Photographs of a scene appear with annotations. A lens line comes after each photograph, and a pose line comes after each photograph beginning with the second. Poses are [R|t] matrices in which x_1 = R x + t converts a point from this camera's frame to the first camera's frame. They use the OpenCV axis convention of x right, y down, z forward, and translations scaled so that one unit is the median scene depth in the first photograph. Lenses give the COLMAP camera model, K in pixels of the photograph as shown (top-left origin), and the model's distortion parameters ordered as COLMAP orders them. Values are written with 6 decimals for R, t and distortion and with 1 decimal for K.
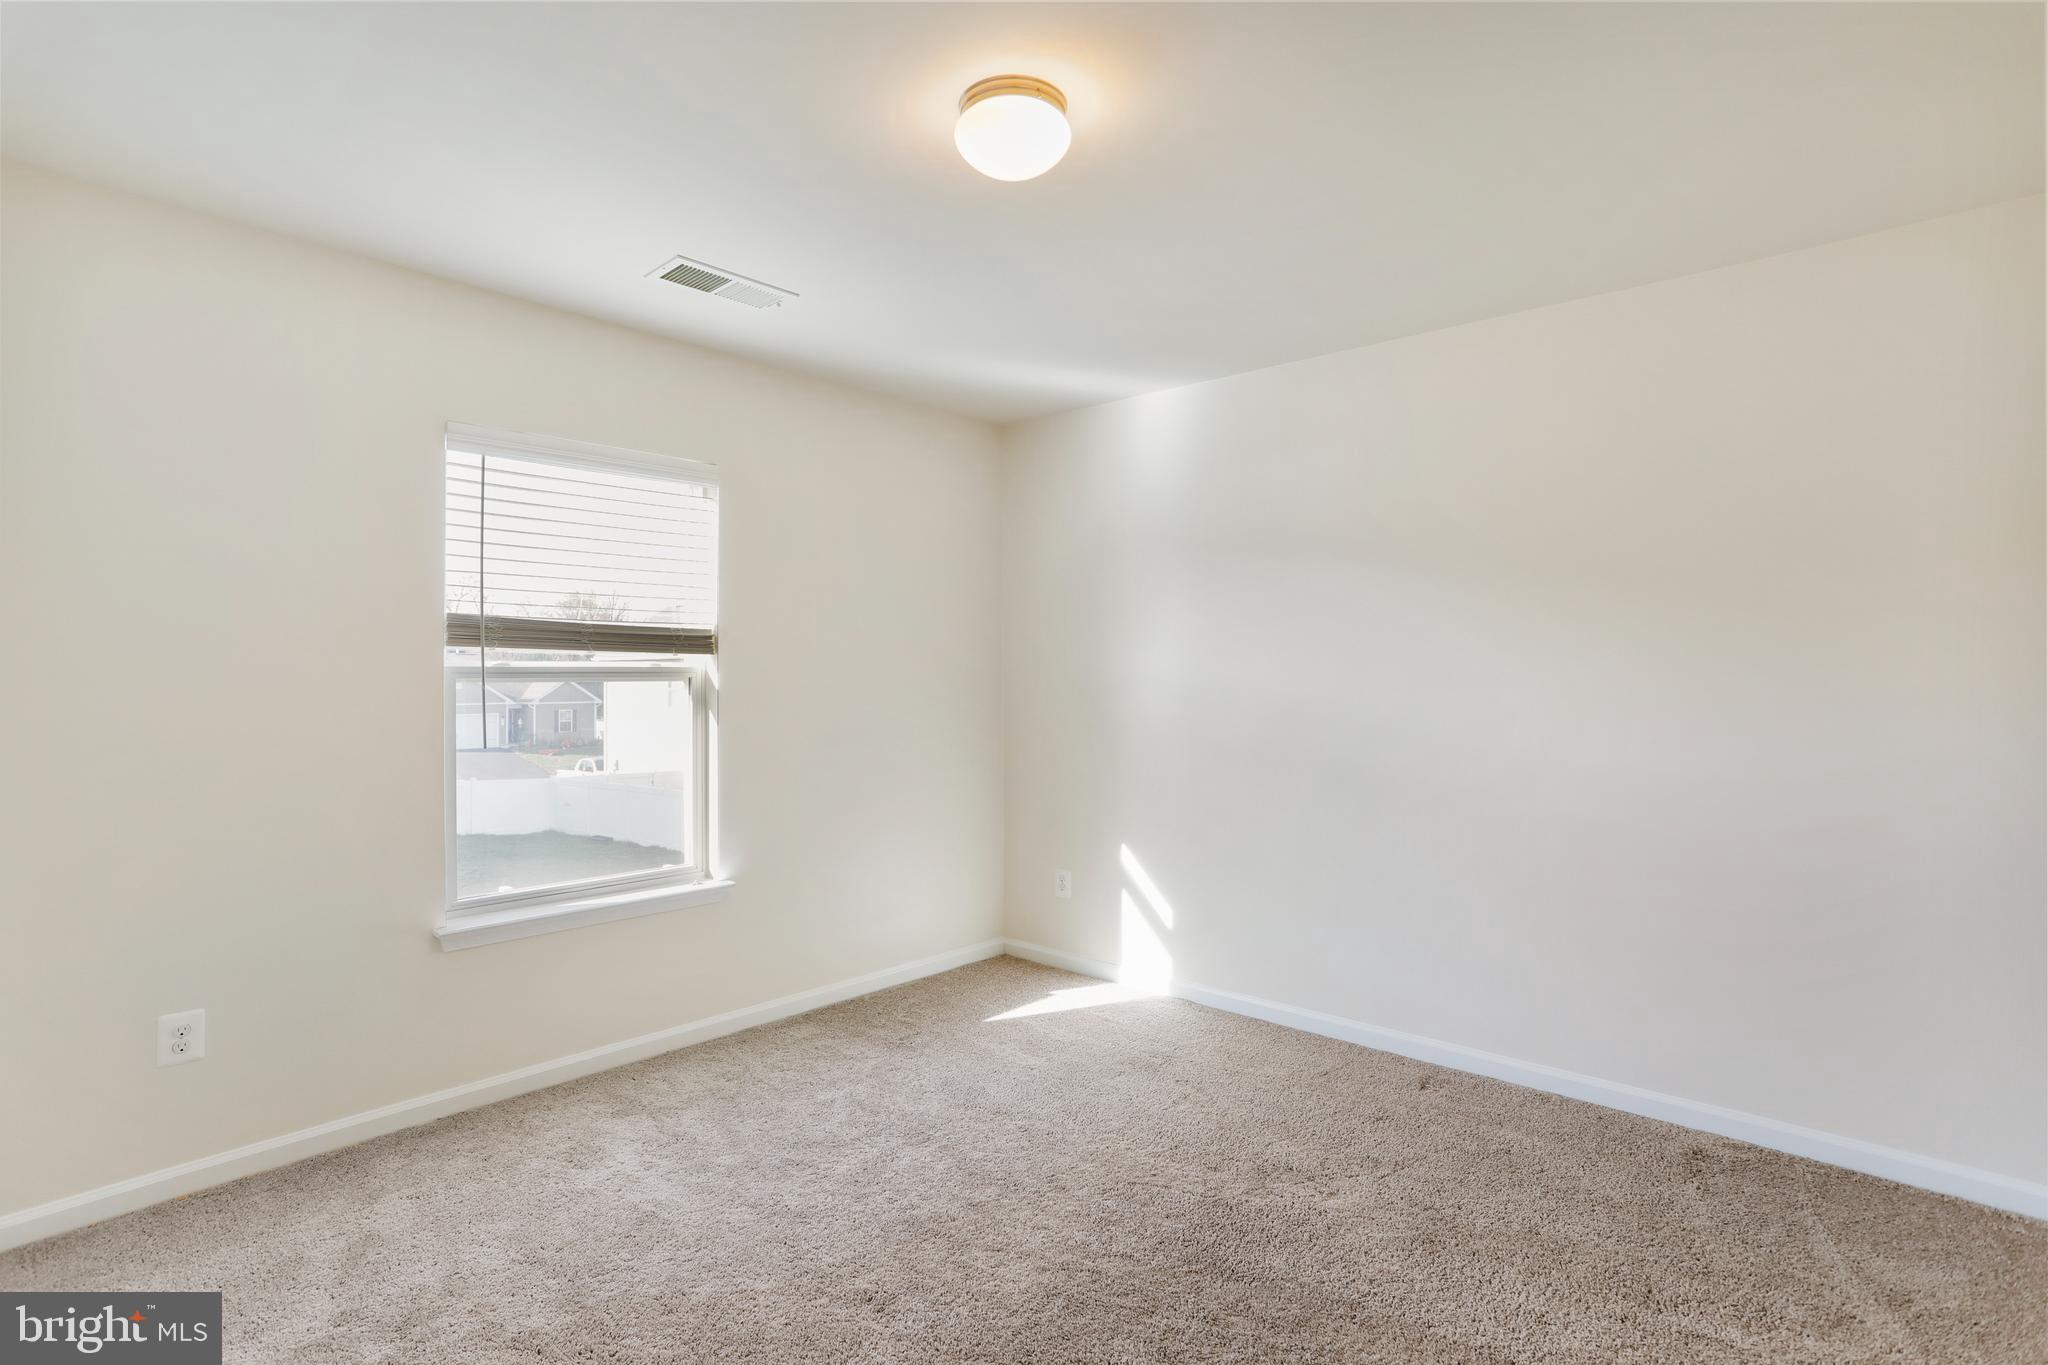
lens RADIAL K [[990.3, 0, 1019.5], [0, 990.3, 670.3], [0, 0, 1]] dist [-0.052733, 0.025317]
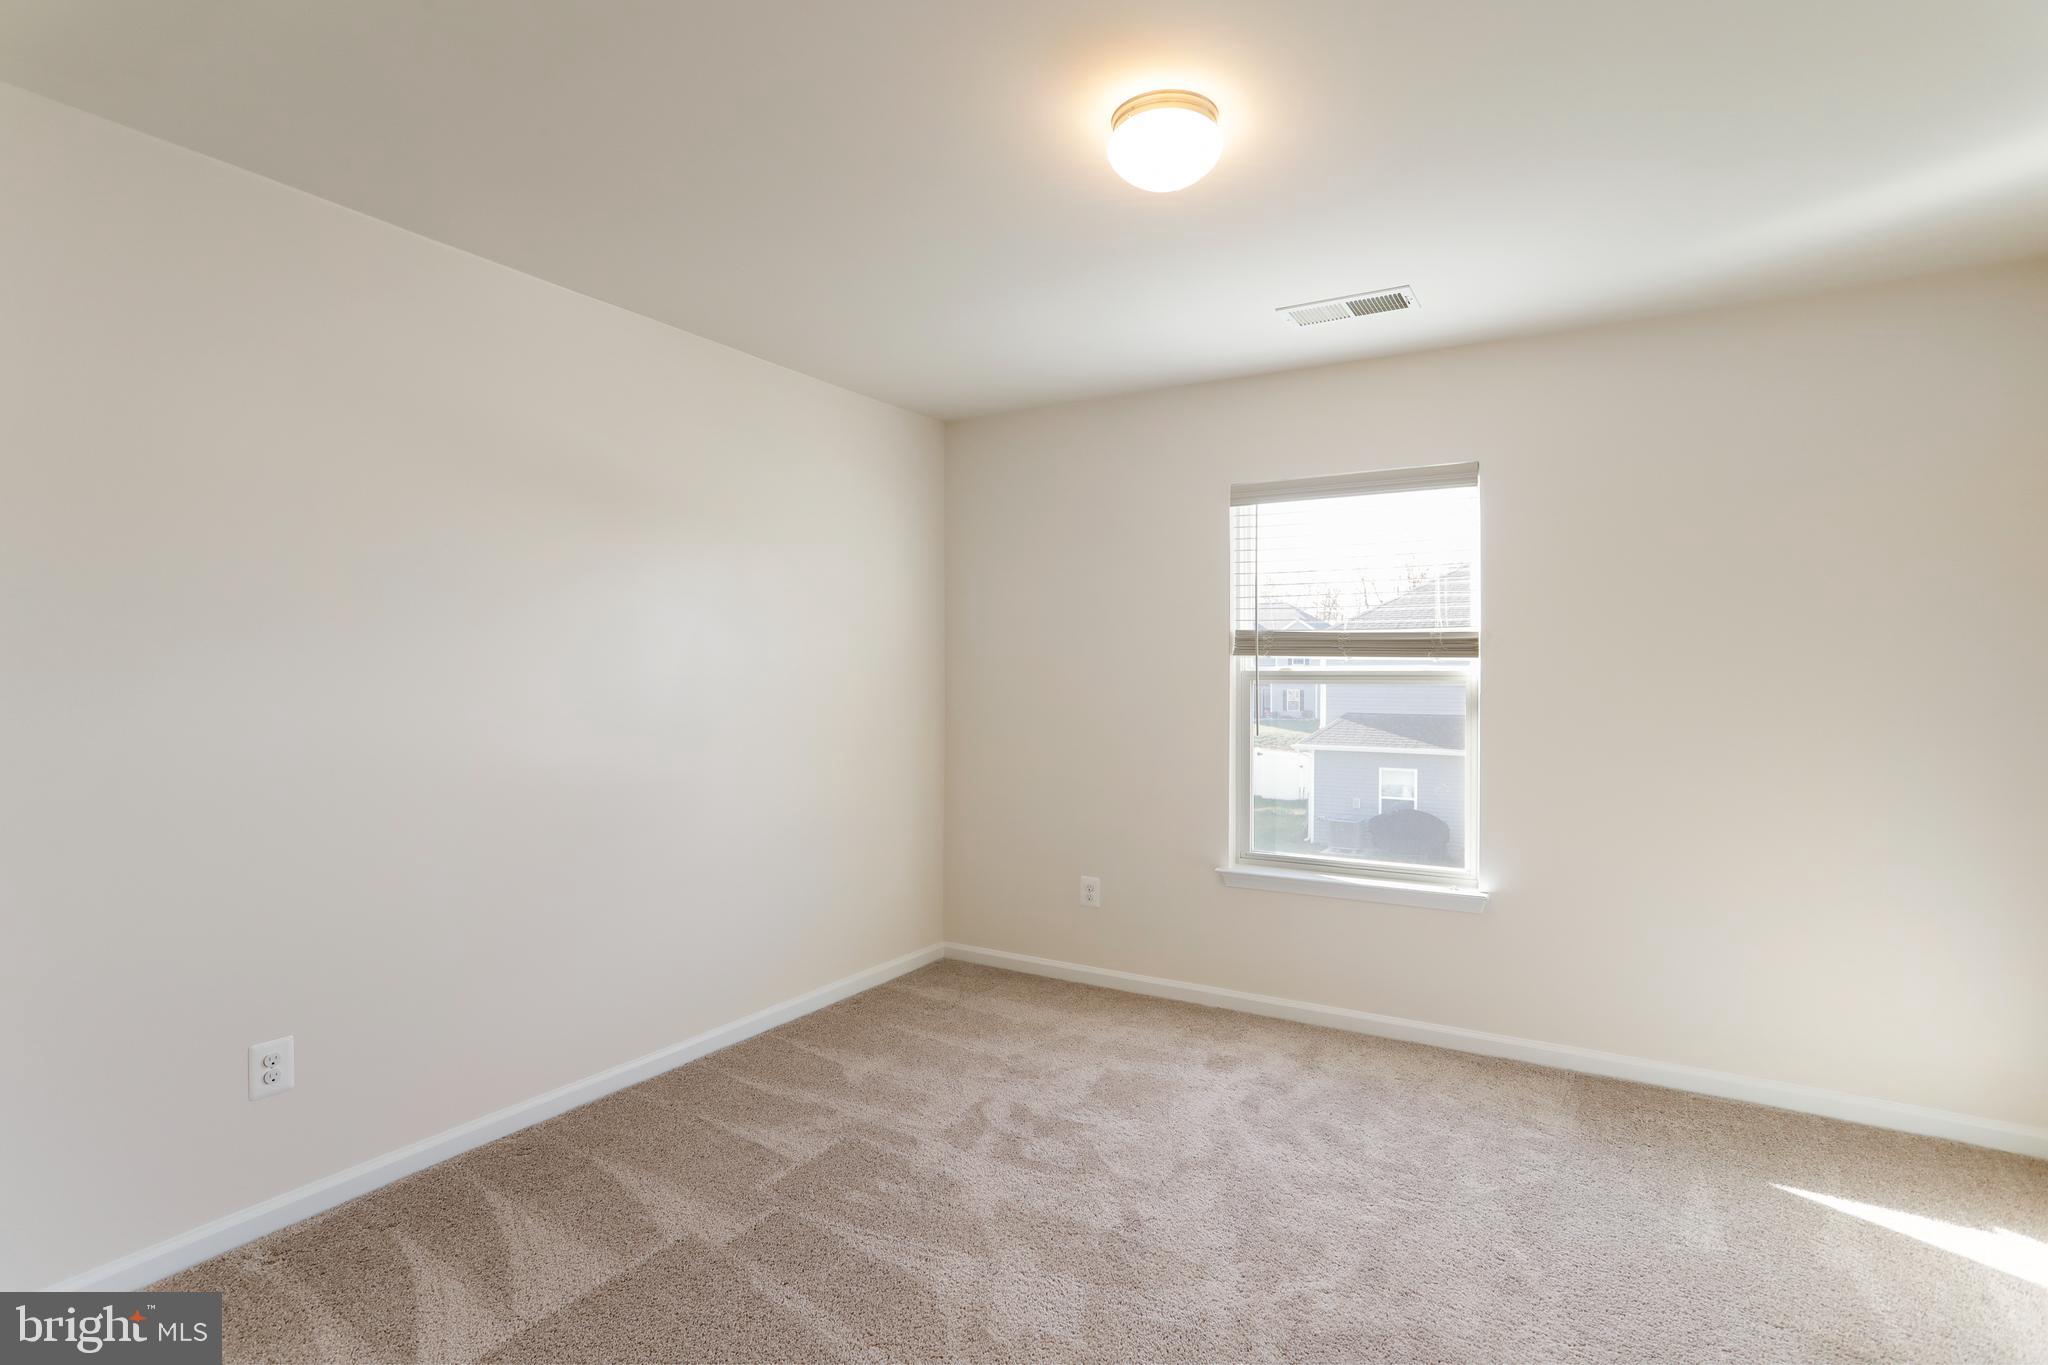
lens RADIAL K [[990.3, 0, 1019.5], [0, 990.3, 670.3], [0, 0, 1]] dist [-0.052733, 0.025317]
pose [[0.197723, -0.004845, -0.980246, 0.578958], [-0.004061, 0.999975, -0.005761, 0.003766], [0.980250, 0.005120, 0.197698, 0.388504]]
